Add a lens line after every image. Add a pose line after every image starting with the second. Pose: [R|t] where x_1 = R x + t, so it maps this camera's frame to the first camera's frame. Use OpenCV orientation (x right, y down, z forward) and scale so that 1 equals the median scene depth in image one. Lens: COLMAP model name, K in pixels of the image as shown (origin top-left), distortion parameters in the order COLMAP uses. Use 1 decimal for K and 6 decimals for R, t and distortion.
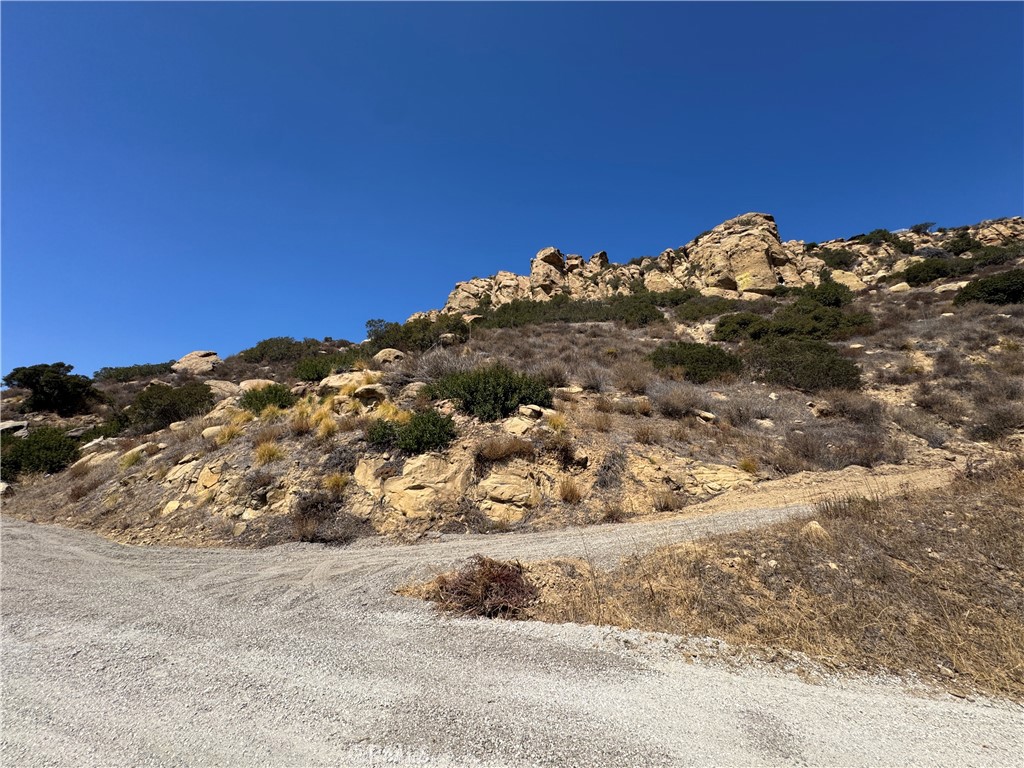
lens RADIAL K [[411.7, 0, 512.0], [0, 411.7, 384.0], [0, 0, 1]] dist [-0.003364, 0.000420]
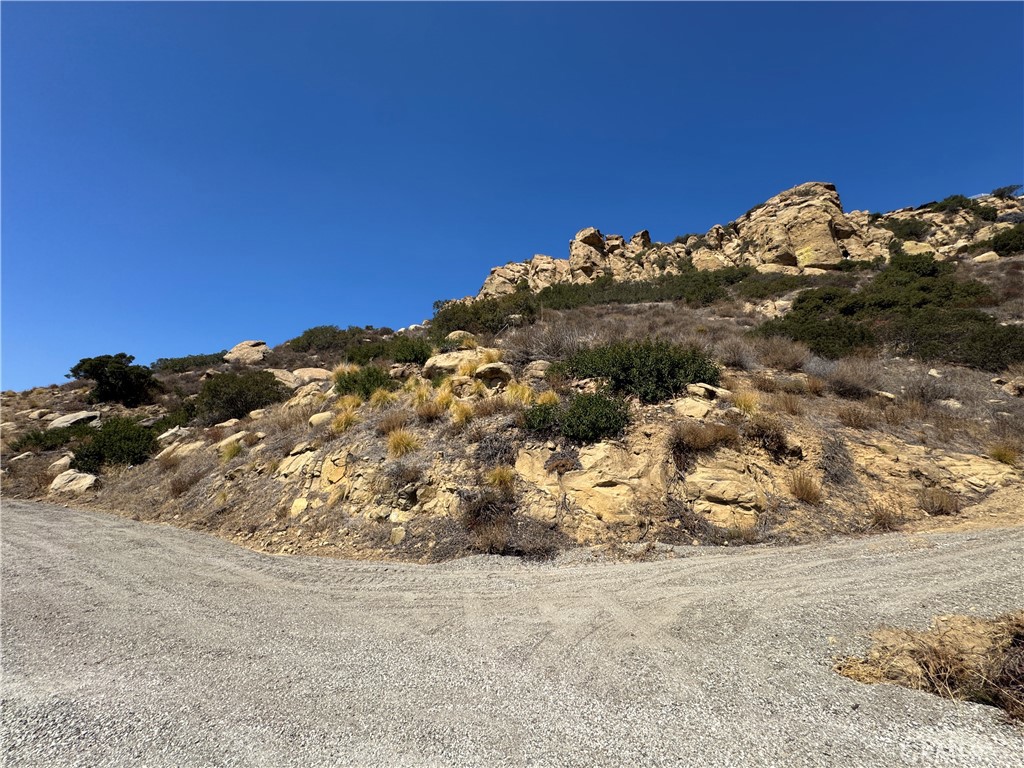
lens RADIAL K [[411.7, 0, 512.0], [0, 411.7, 384.0], [0, 0, 1]] dist [-0.003364, 0.000420]
pose [[0.998362, -0.012622, -0.055795, -0.188052], [0.014182, 0.999517, 0.027660, 0.016064], [0.055419, -0.028406, 0.998059, 0.099479]]
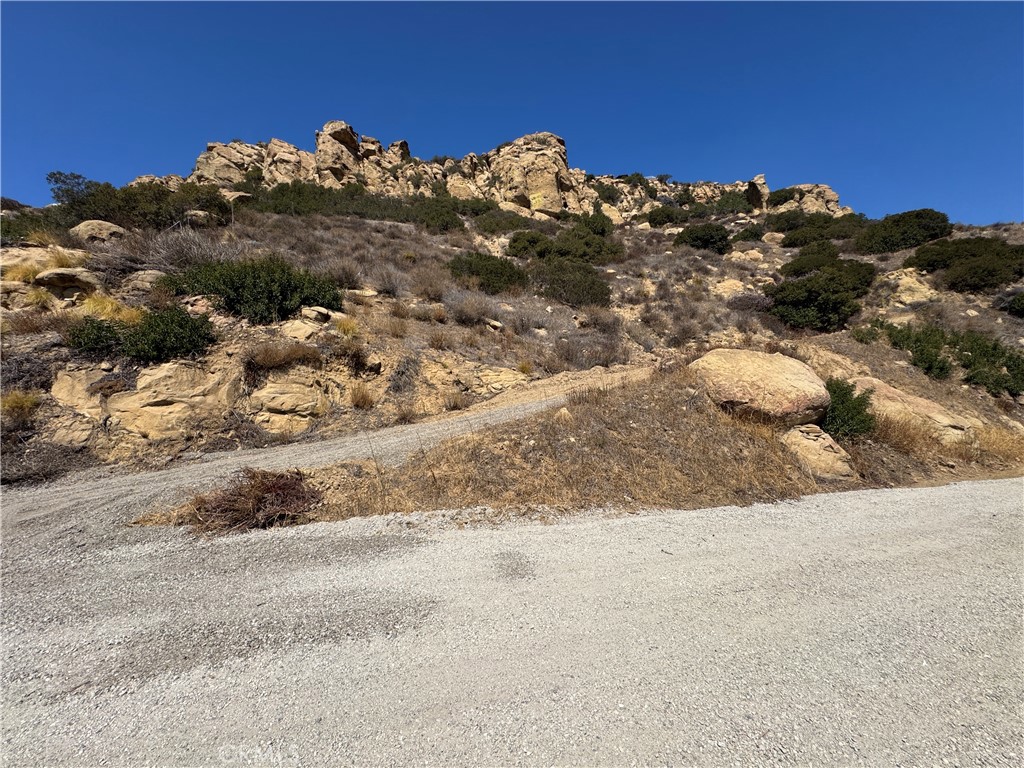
lens RADIAL K [[411.7, 0, 512.0], [0, 411.7, 384.0], [0, 0, 1]] dist [-0.003364, 0.000420]
pose [[0.890210, -0.040570, 0.453741, 0.008390], [-0.059400, 0.977186, 0.203910, 0.004950], [-0.451662, -0.208475, 0.867491, 0.000300]]
